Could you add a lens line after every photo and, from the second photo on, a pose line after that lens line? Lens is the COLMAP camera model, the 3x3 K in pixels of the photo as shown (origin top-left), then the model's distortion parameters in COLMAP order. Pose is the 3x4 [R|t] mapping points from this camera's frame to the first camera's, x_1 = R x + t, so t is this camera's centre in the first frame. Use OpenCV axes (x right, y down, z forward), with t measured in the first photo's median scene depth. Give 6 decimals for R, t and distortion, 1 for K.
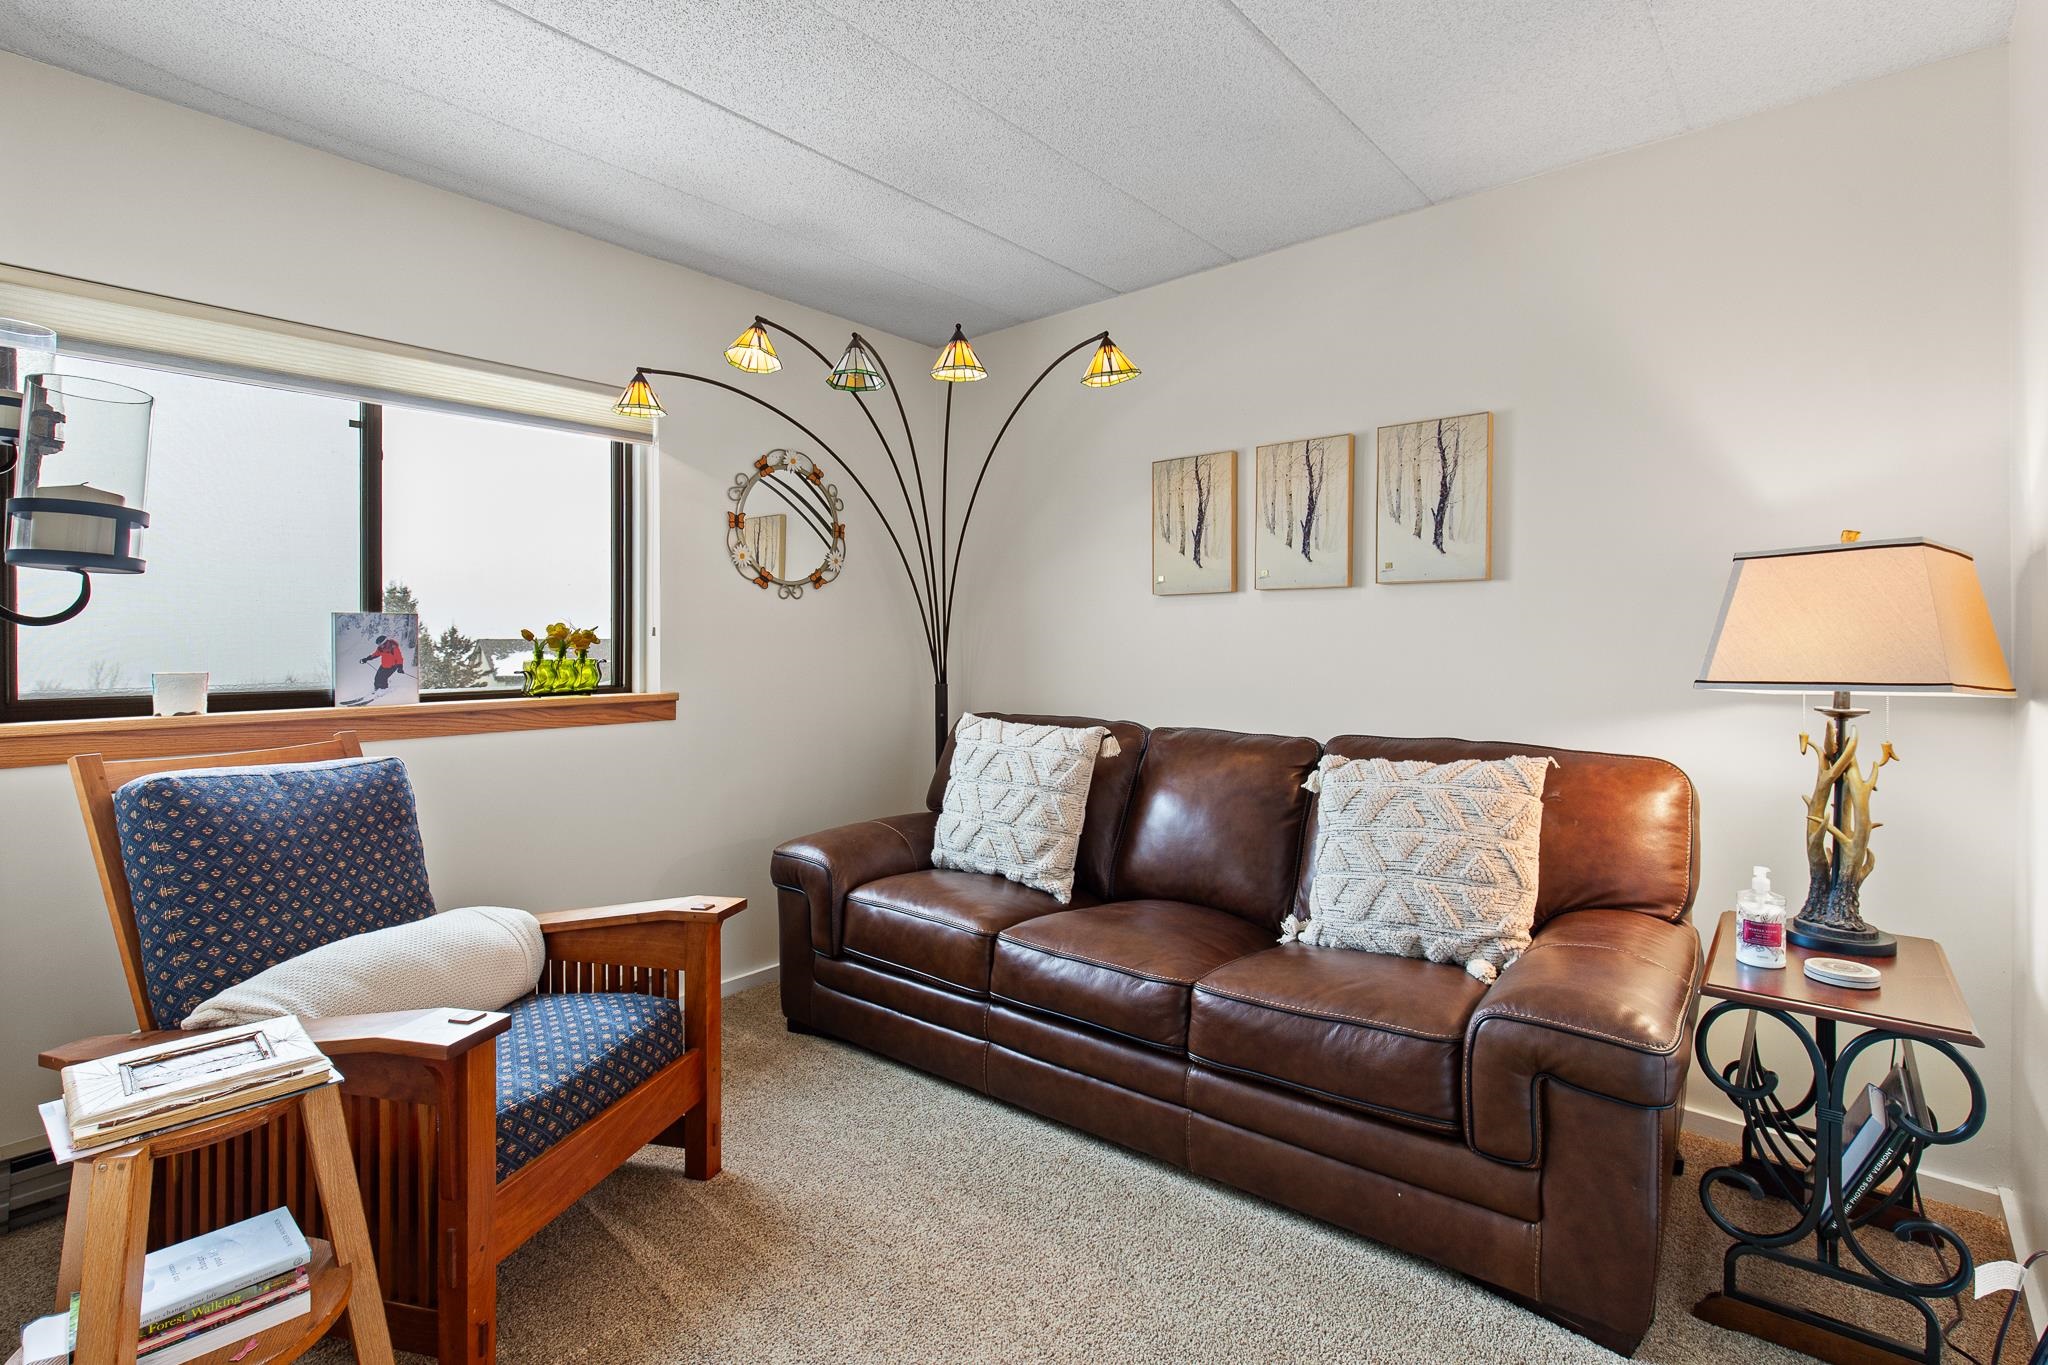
lens RADIAL K [[955.3, 0, 1043.8], [0, 955.3, 636.7], [0, 0, 1]] dist [0.000495, 0.000763]
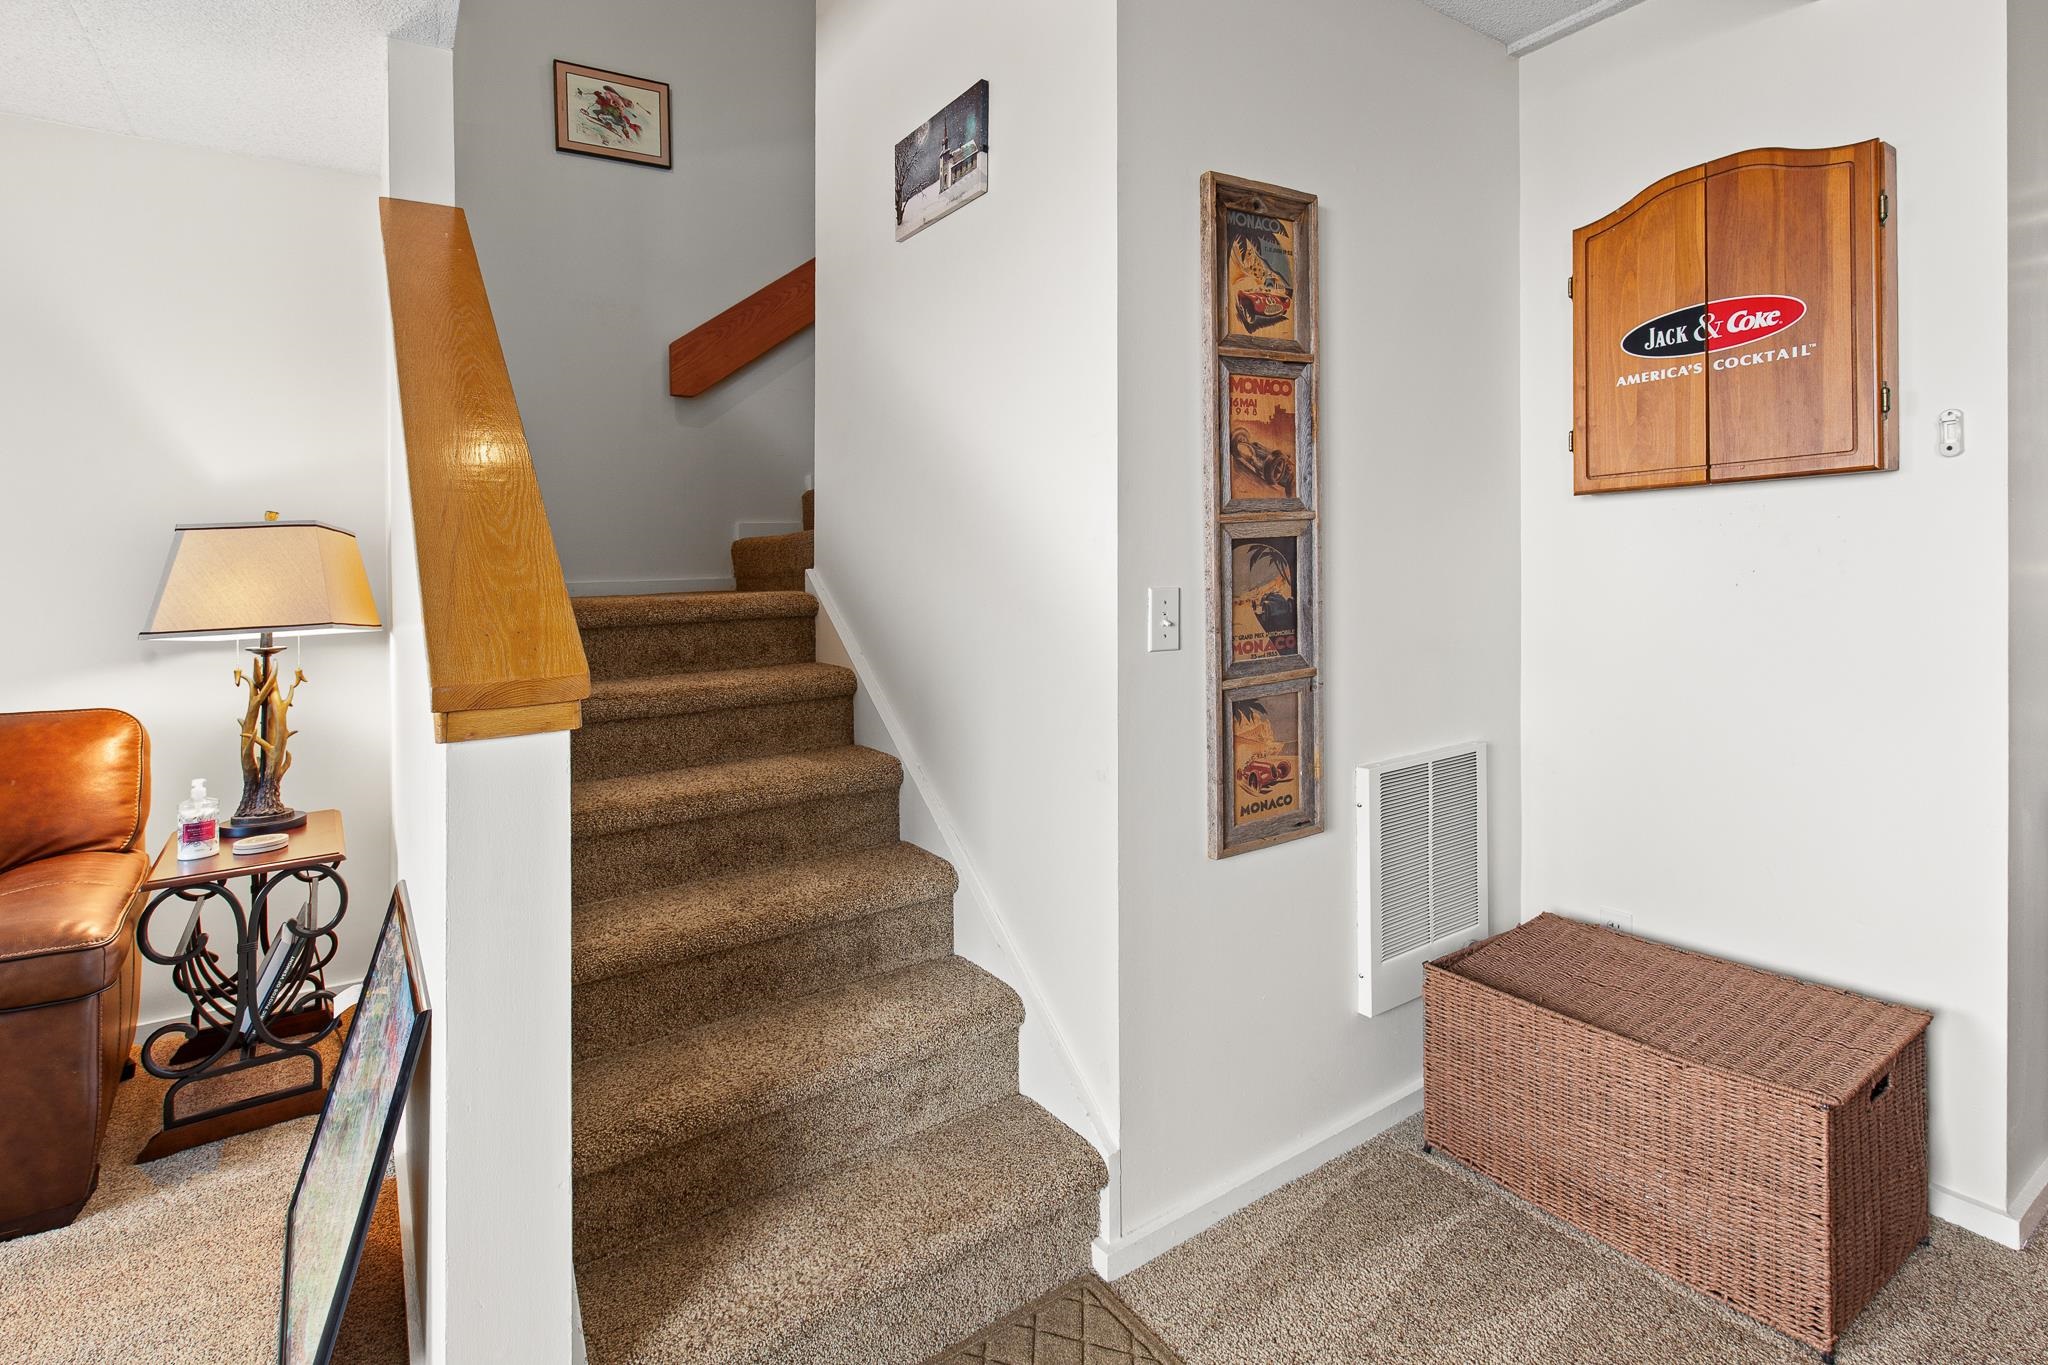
lens RADIAL K [[955.3, 0, 988.0], [0, 955.3, 566.3], [0, 0, 1]] dist [0.000495, 0.000763]
pose [[0.268257, 0.004989, 0.963334, -0.145533], [0.020120, 0.999739, -0.010780, -0.000961], [-0.963137, 0.022274, 0.268087, -0.276891]]
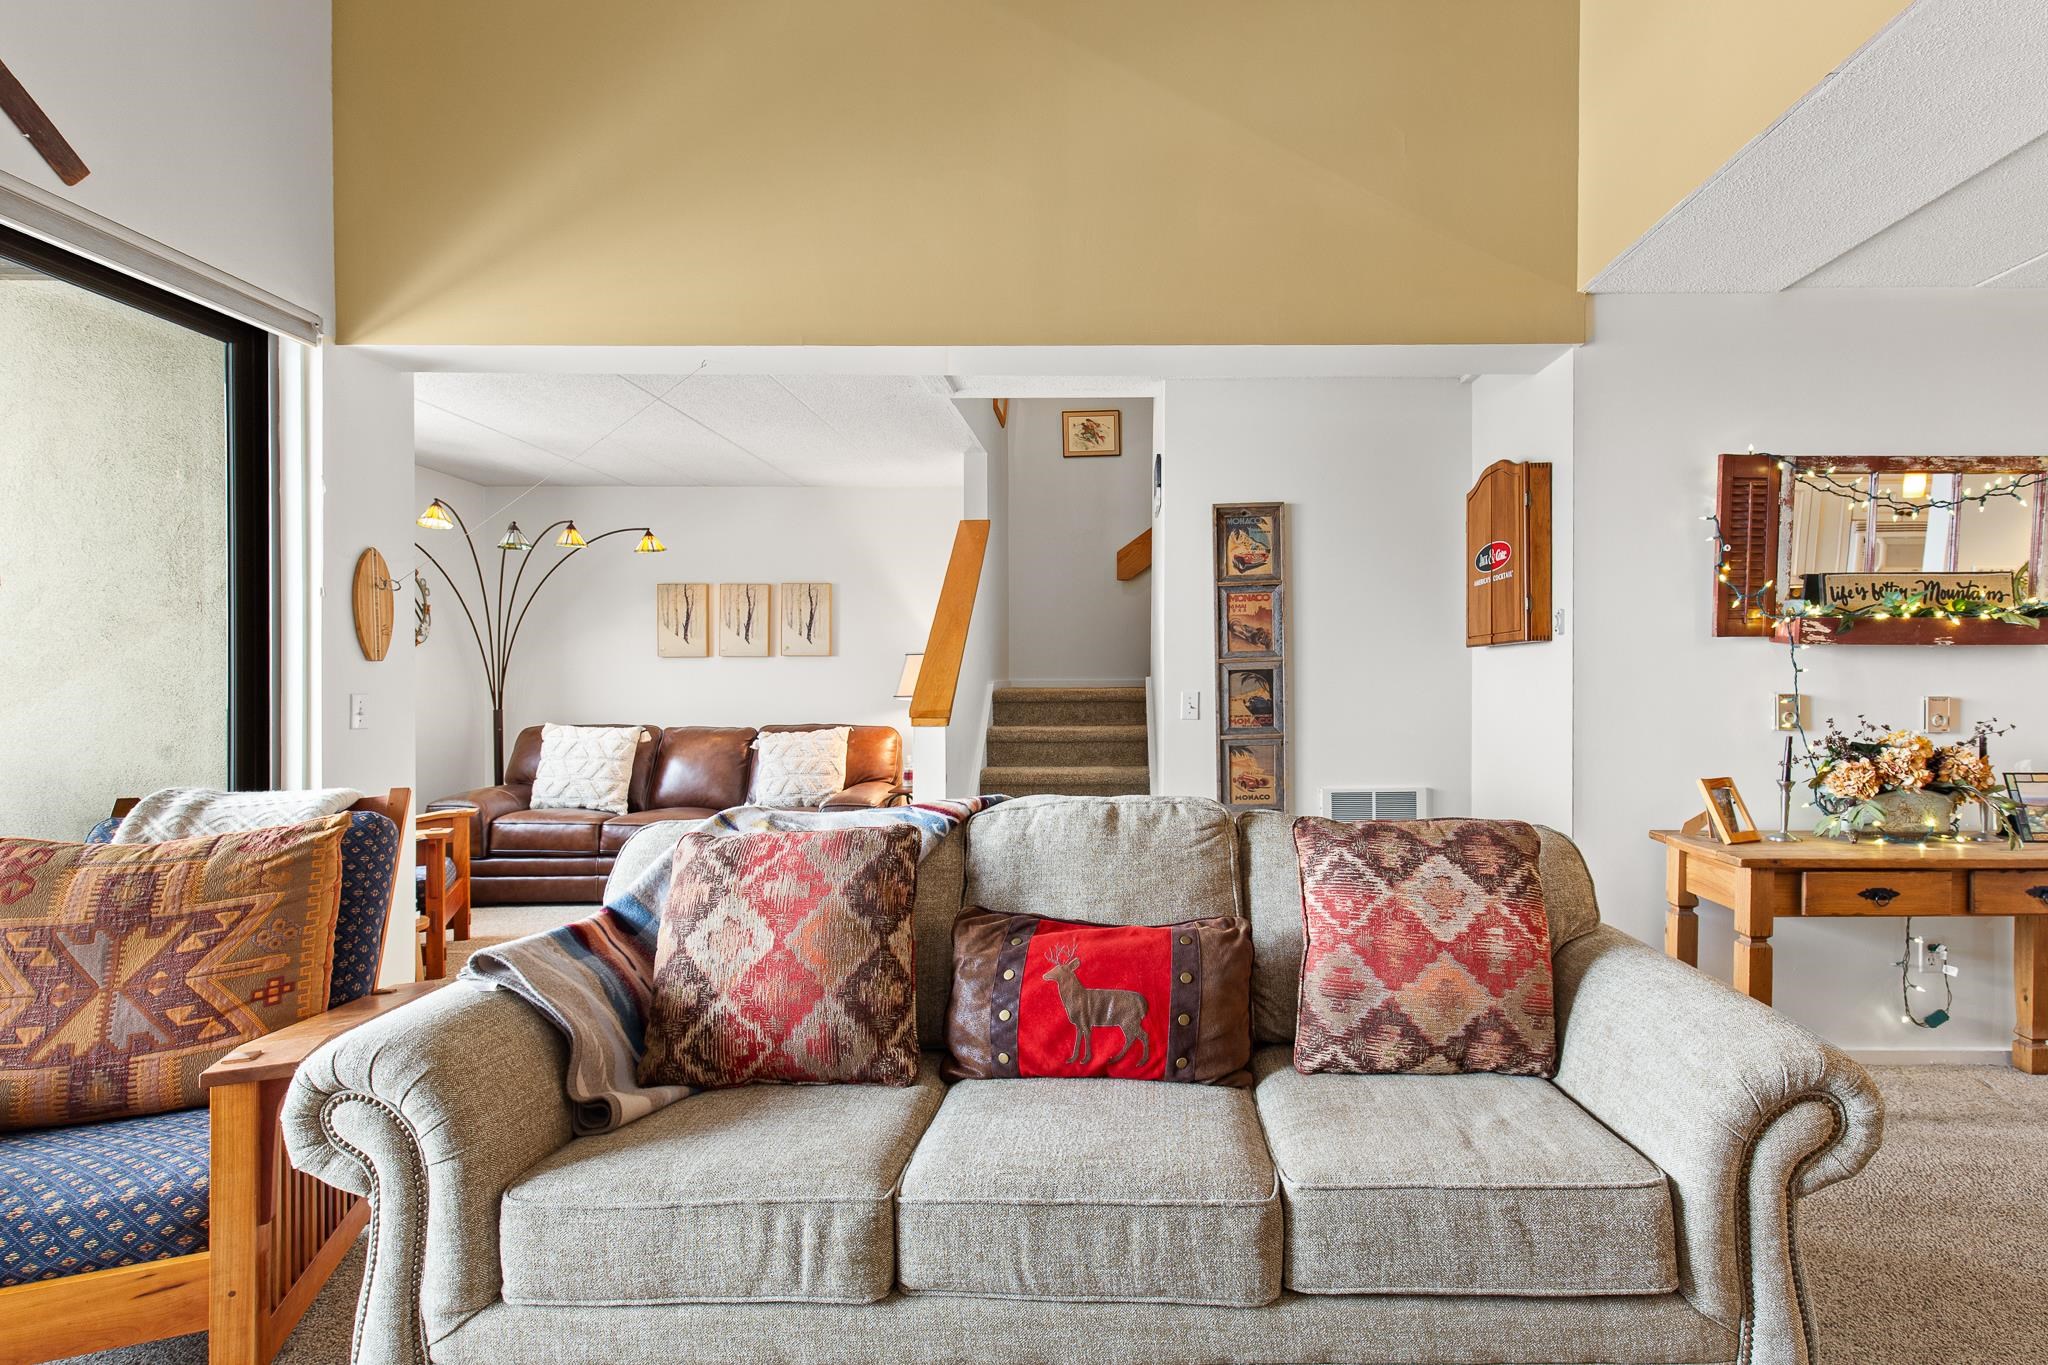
lens RADIAL K [[955.3, 0, 1115.8], [0, 955.3, 689.8], [0, 0, 1]] dist [0.000495, 0.000763]
pose [[0.767079, -0.004834, 0.641535, -0.626395], [-0.005433, 0.999887, 0.014031, -0.017754], [-0.641530, -0.014249, 0.766966, -1.561509]]
